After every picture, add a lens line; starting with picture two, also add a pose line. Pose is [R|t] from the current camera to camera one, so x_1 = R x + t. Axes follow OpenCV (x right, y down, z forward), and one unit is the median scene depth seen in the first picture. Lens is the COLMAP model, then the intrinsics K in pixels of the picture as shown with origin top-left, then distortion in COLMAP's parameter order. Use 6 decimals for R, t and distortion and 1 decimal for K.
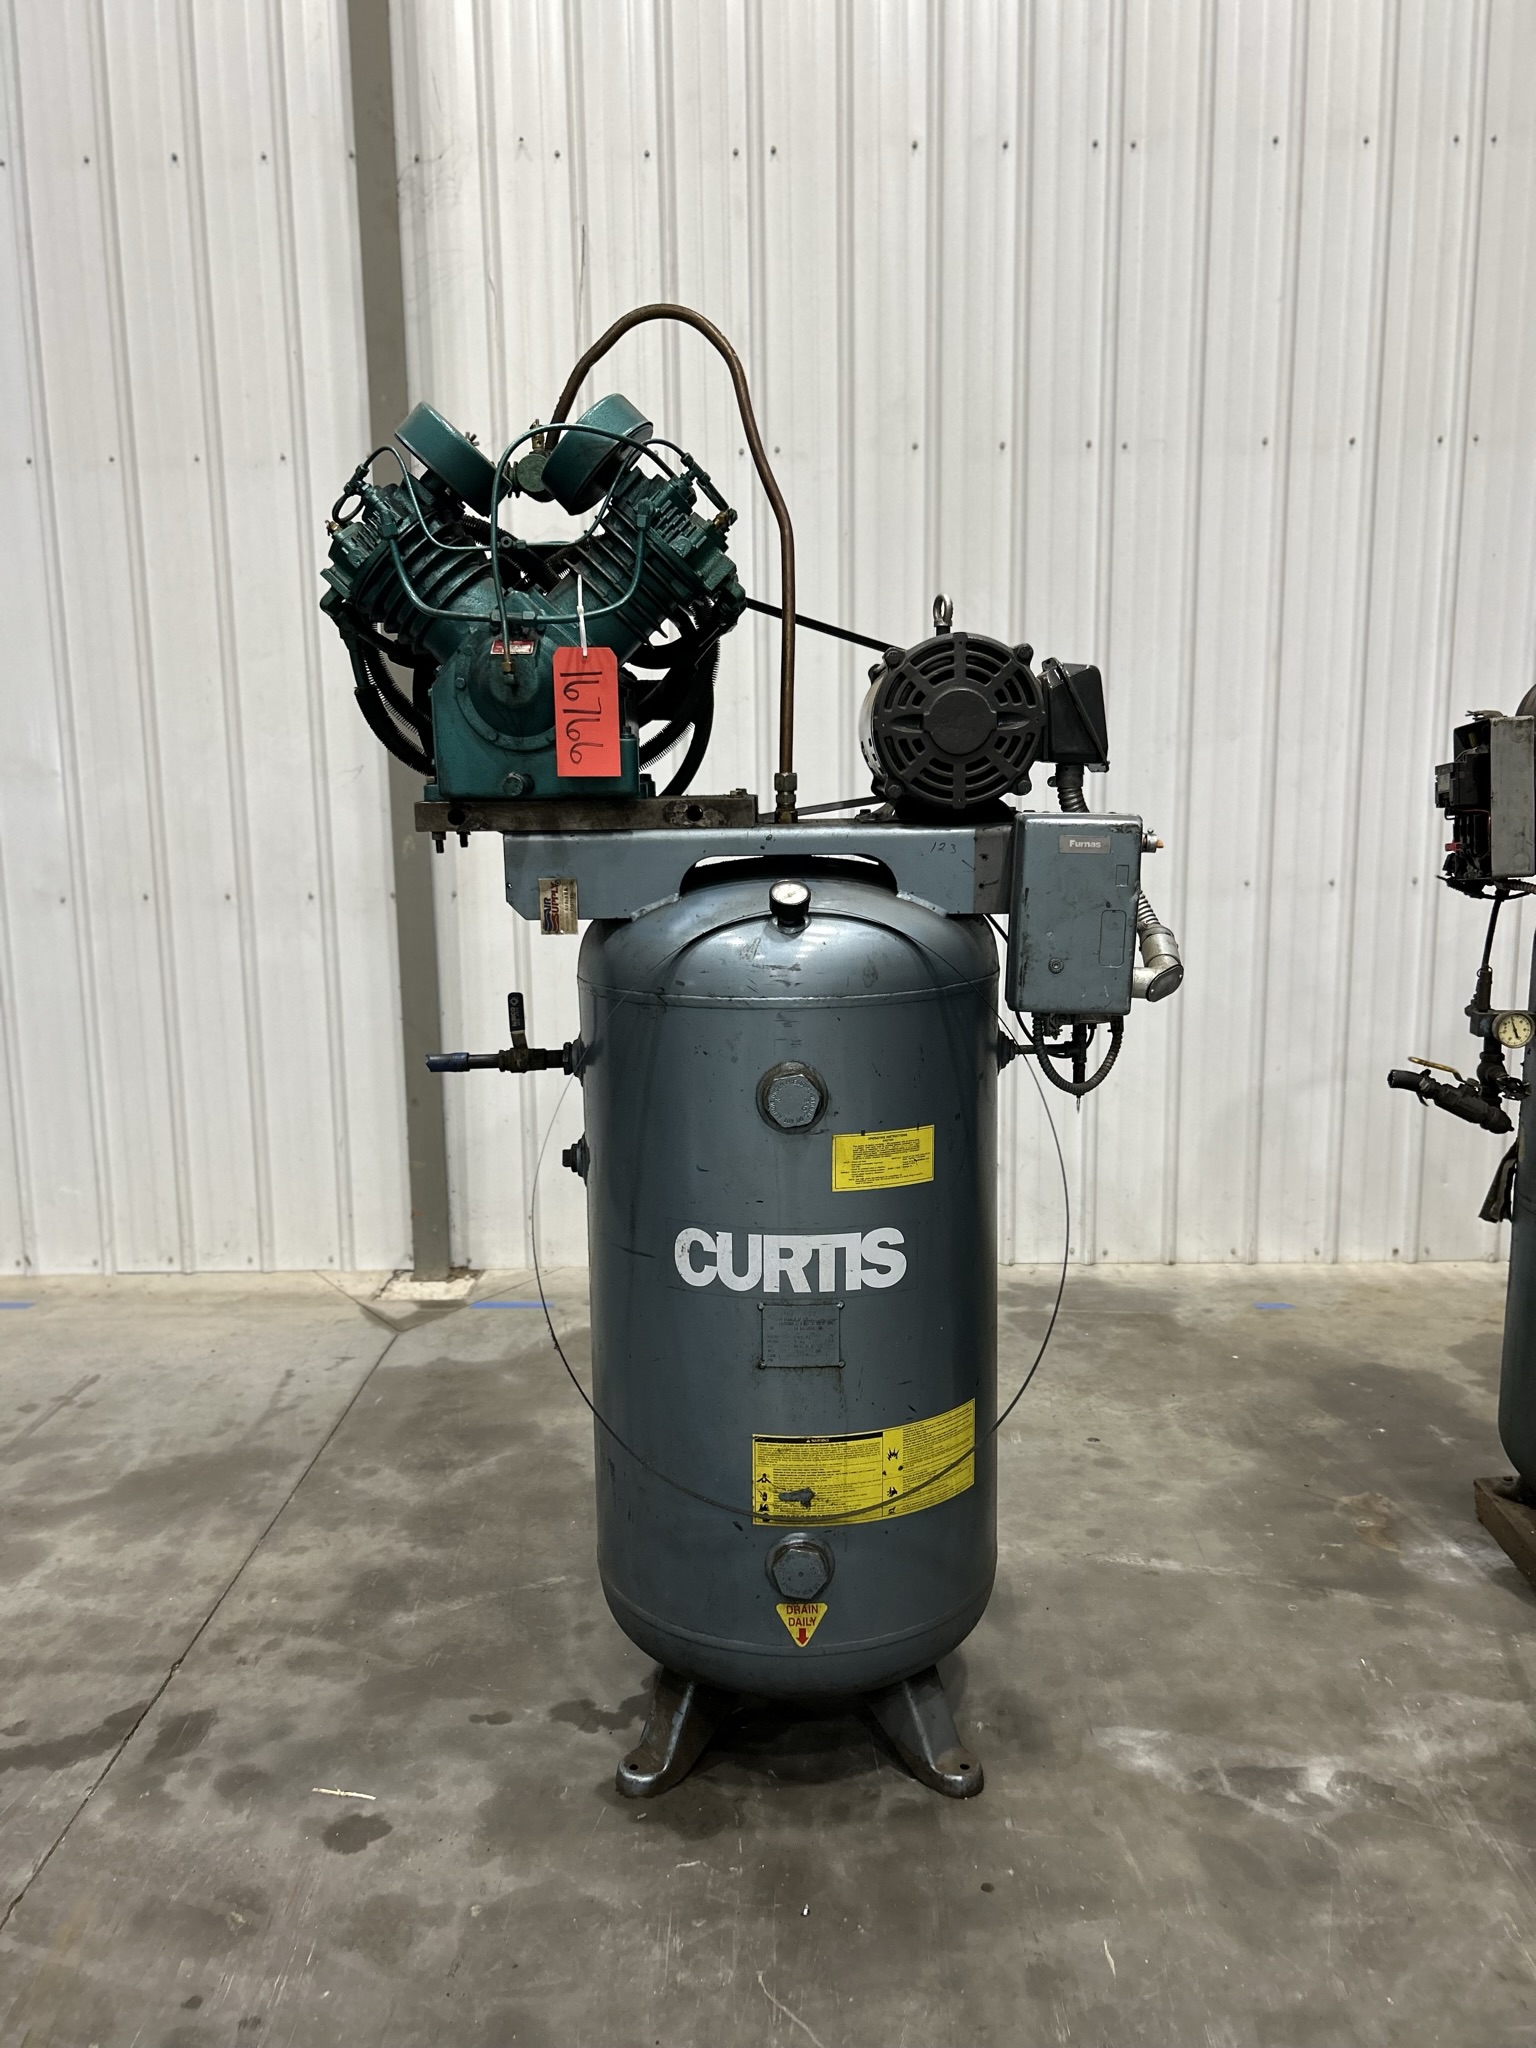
lens RADIAL K [[1544.0, 0, 769.6], [0, 1544.0, 1022.8], [0, 0, 1]] dist [0.042183, -0.045893]
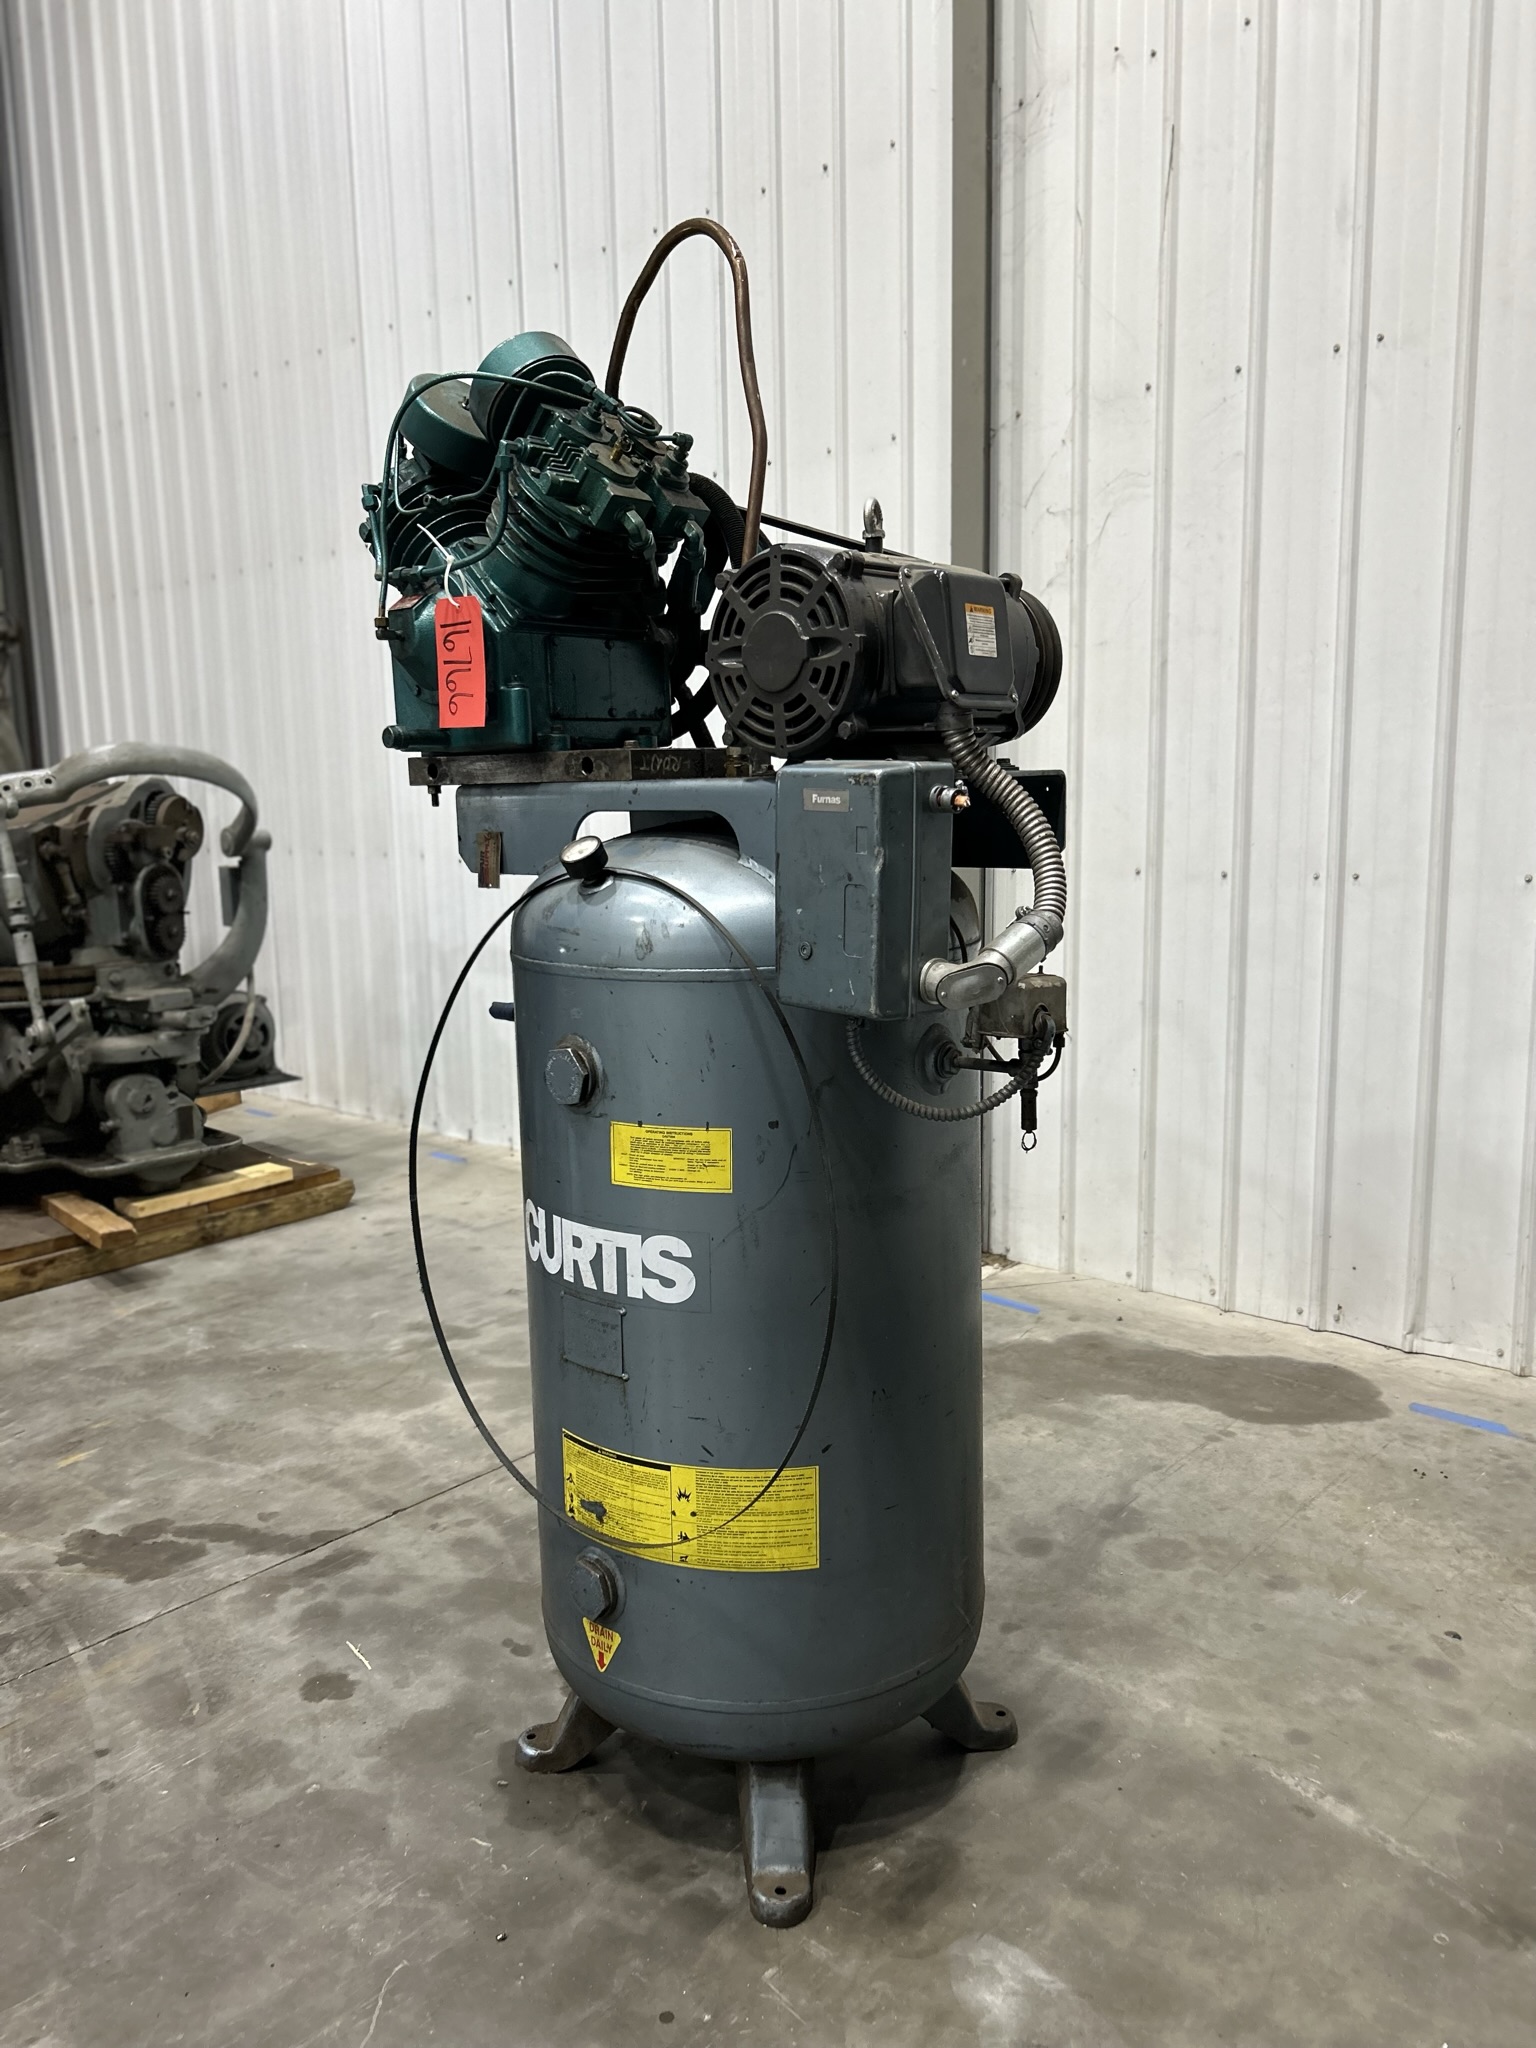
lens RADIAL K [[1544.0, 0, 767.3], [0, 1544.0, 1030.4], [0, 0, 1]] dist [0.042183, -0.045893]
pose [[0.753229, 0.103020, -0.649641, 0.576498], [-0.095563, 0.994319, 0.046877, -0.025740], [0.650779, 0.026773, 0.758795, 0.312207]]
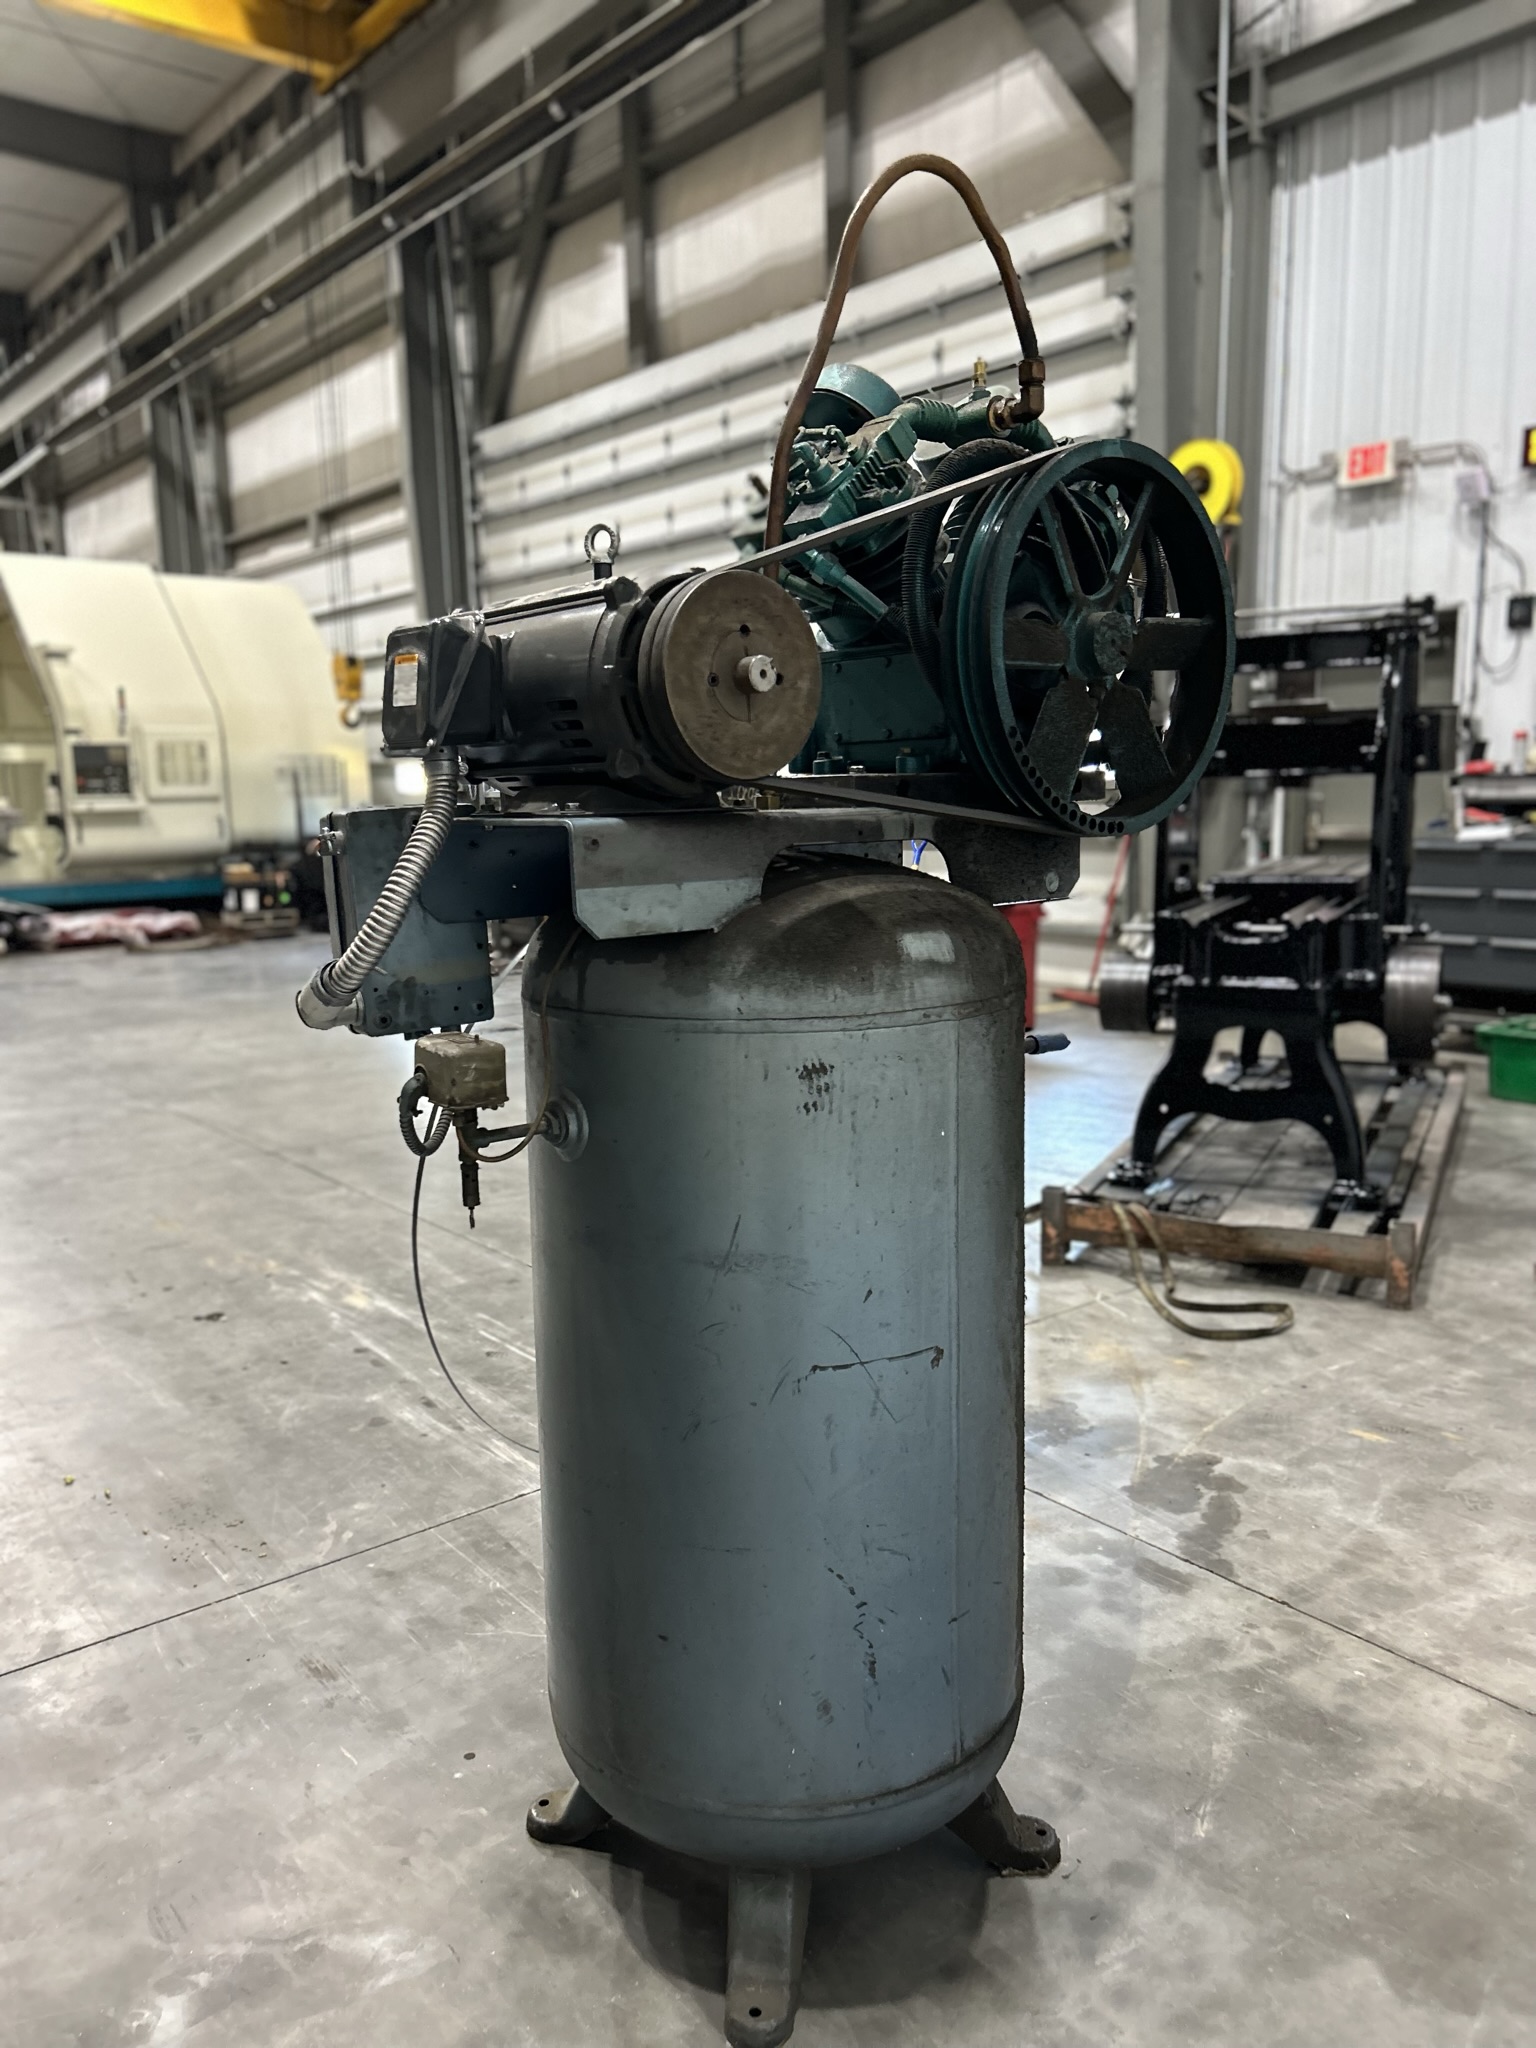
lens RADIAL K [[1544.0, 0, 767.8], [0, 1544.0, 1027.4], [0, 0, 1]] dist [0.042183, -0.045893]
pose [[-0.770362, 0.127666, -0.624695, 0.512772], [-0.074342, 0.955083, 0.286863, -0.239542], [0.633258, 0.267429, -0.726268, 1.527428]]
